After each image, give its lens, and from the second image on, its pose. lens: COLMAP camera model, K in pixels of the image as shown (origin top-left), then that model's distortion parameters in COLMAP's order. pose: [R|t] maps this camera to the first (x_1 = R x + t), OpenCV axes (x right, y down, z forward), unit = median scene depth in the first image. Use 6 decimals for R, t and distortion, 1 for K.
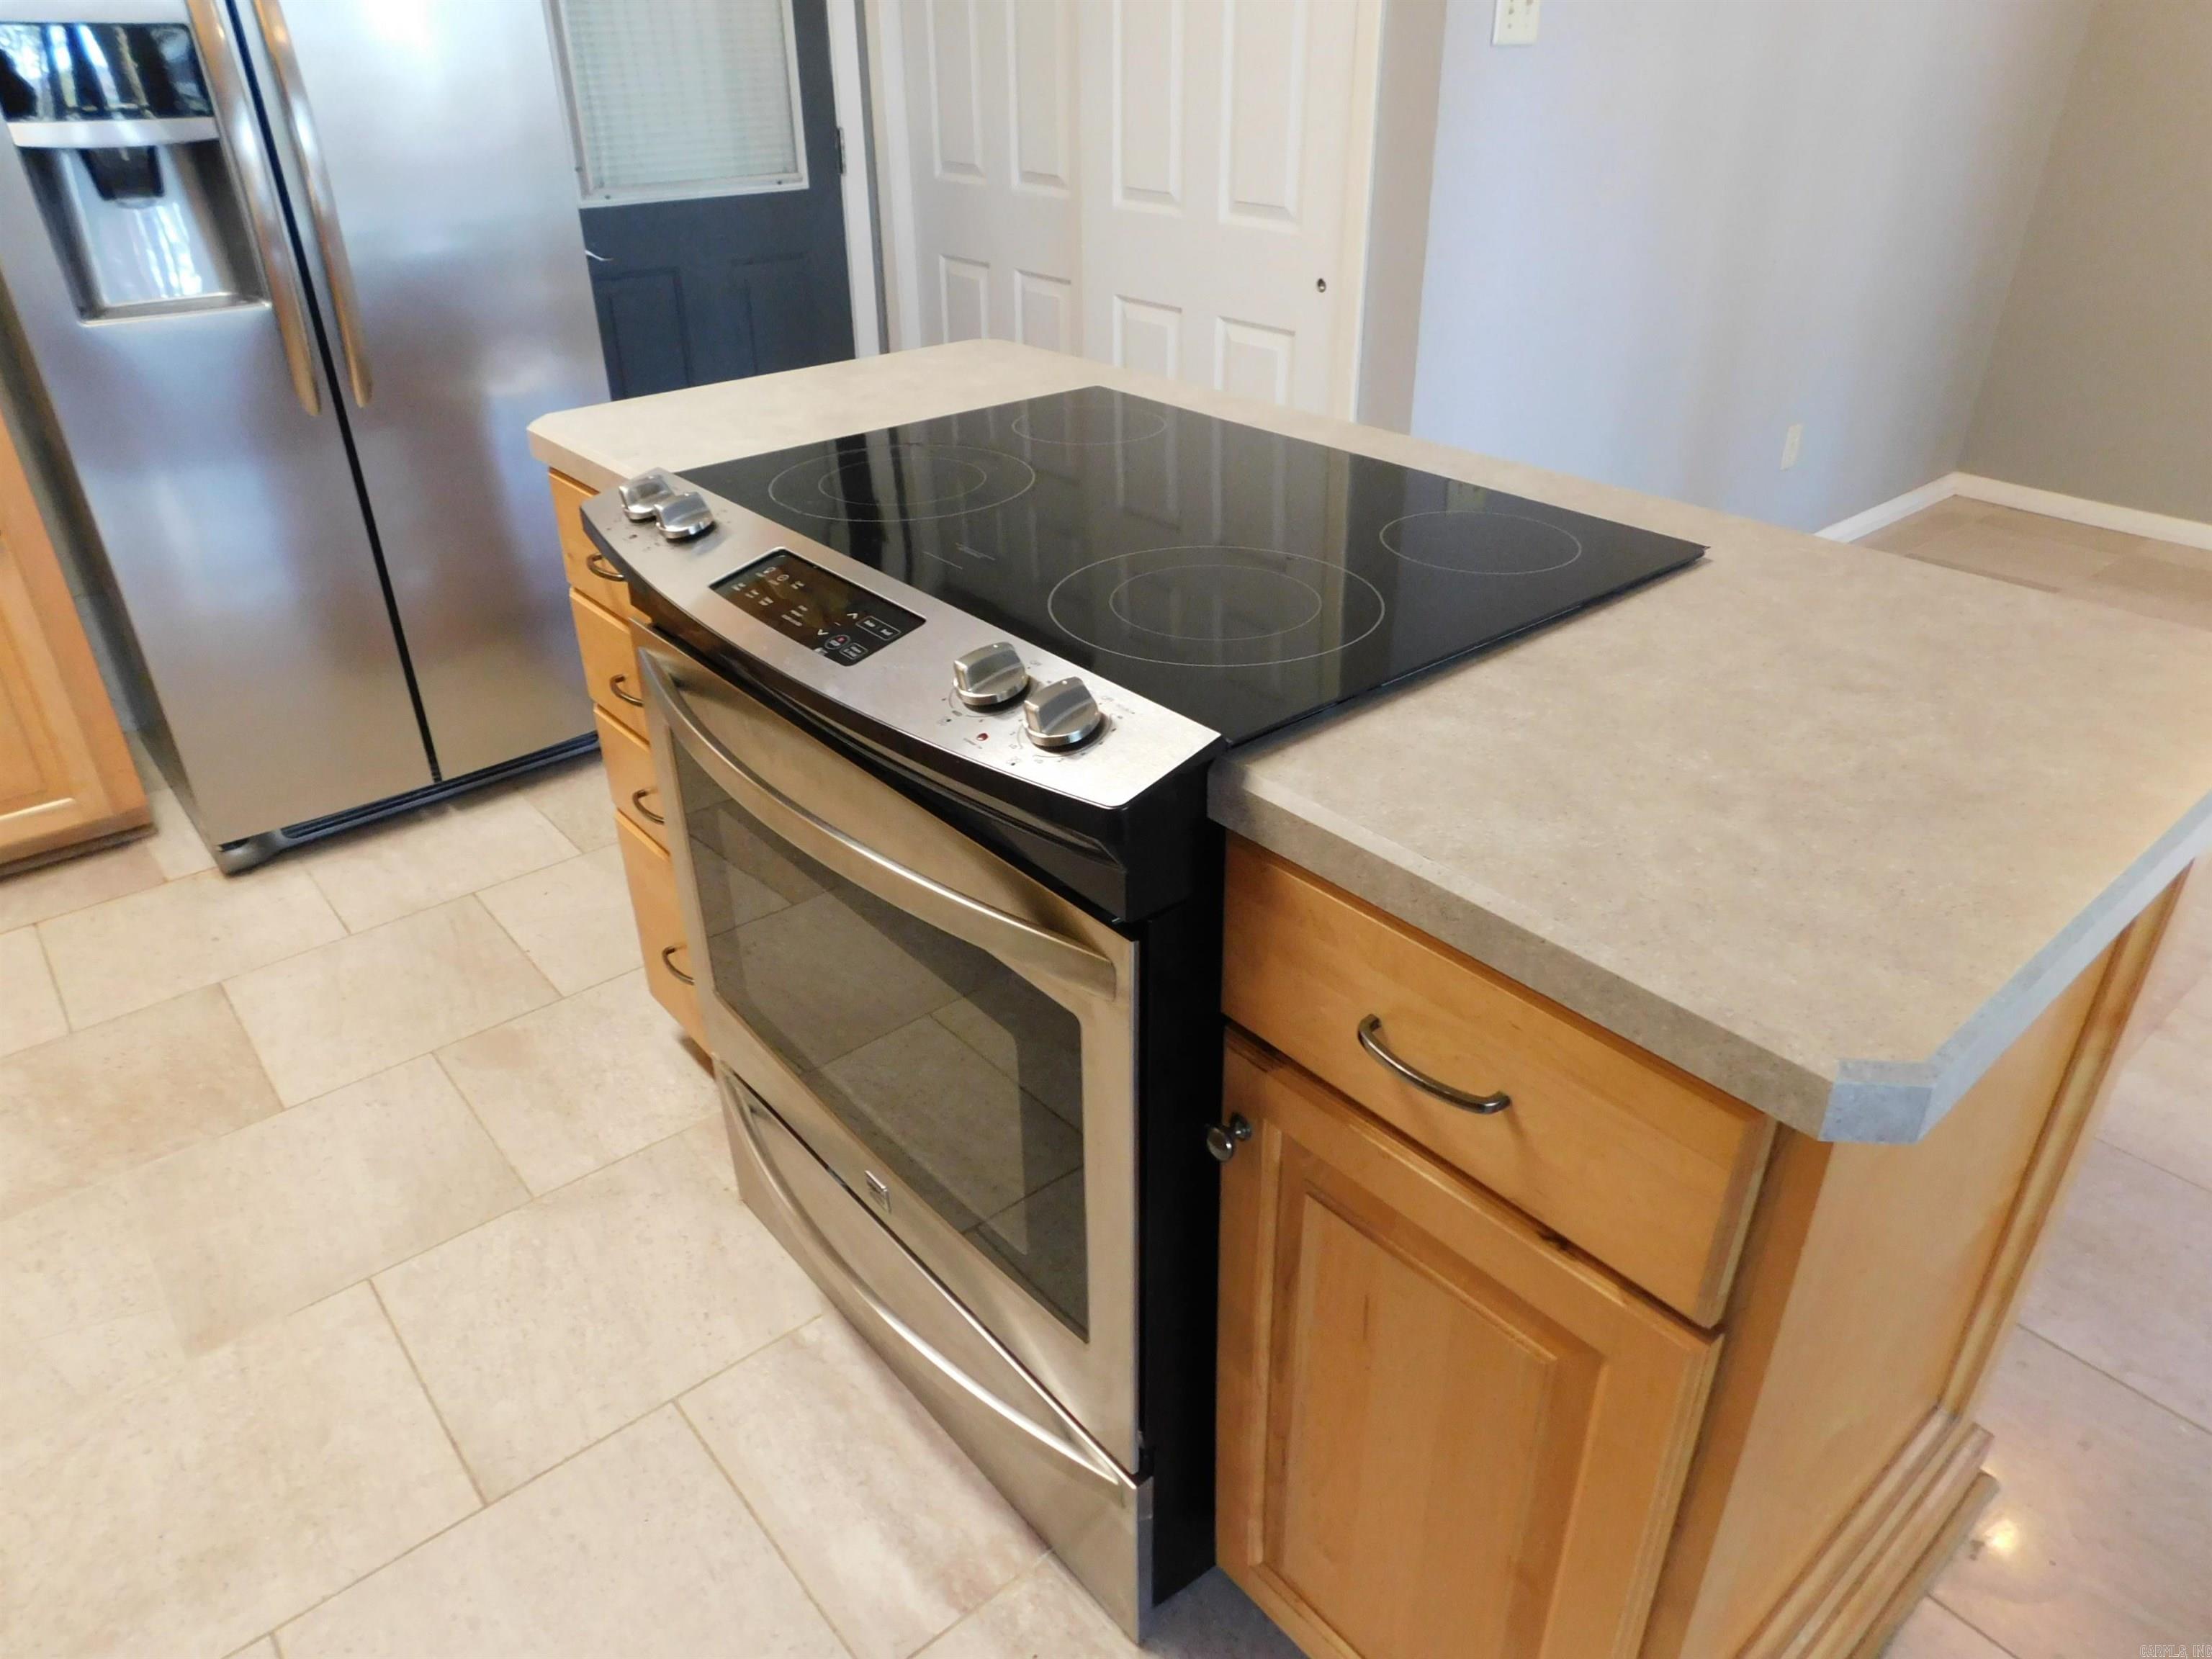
lens RADIAL K [[1466.8, 0, 1111.2], [0, 1466.8, 828.8], [0, 0, 1]] dist [-0.063816, 0.049910]
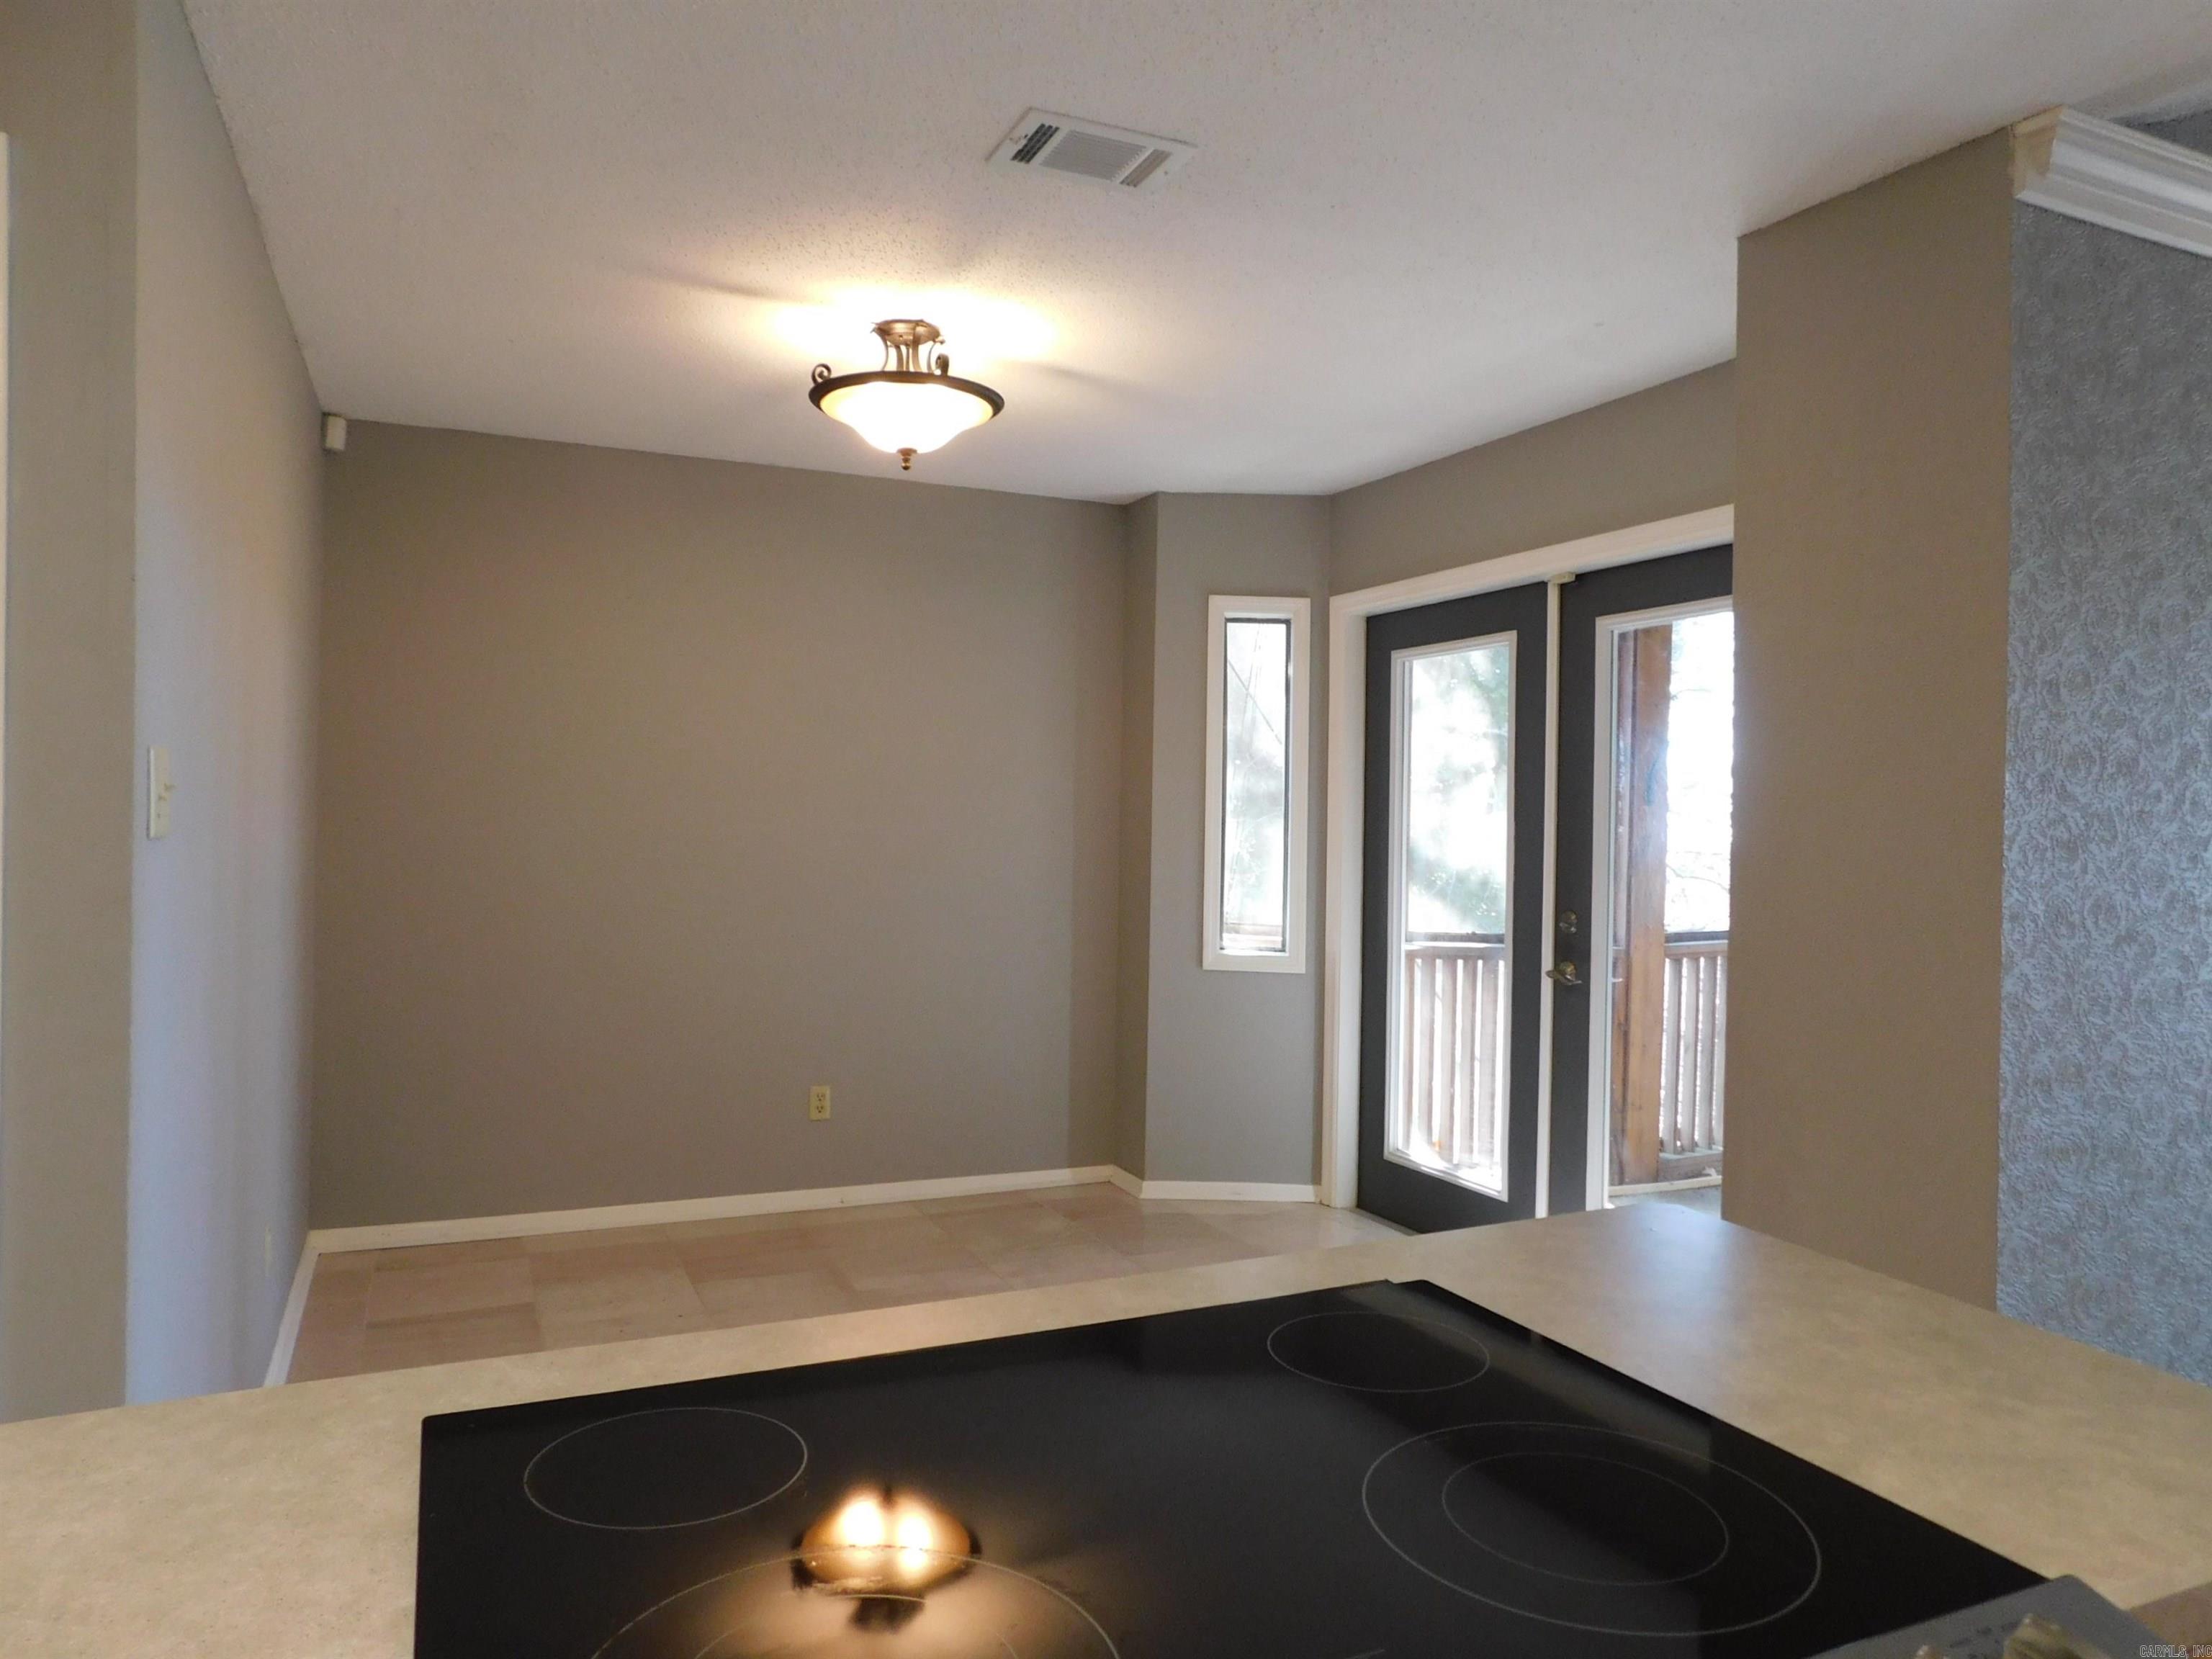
lens RADIAL K [[1466.8, 0, 1106.7], [0, 1466.8, 820.3], [0, 0, 1]] dist [-0.063816, 0.049910]
pose [[0.266244, 0.007154, 0.963879, -0.854829], [0.456061, 0.880029, -0.132506, -0.572534], [-0.849189, 0.474867, 0.231040, 1.011909]]
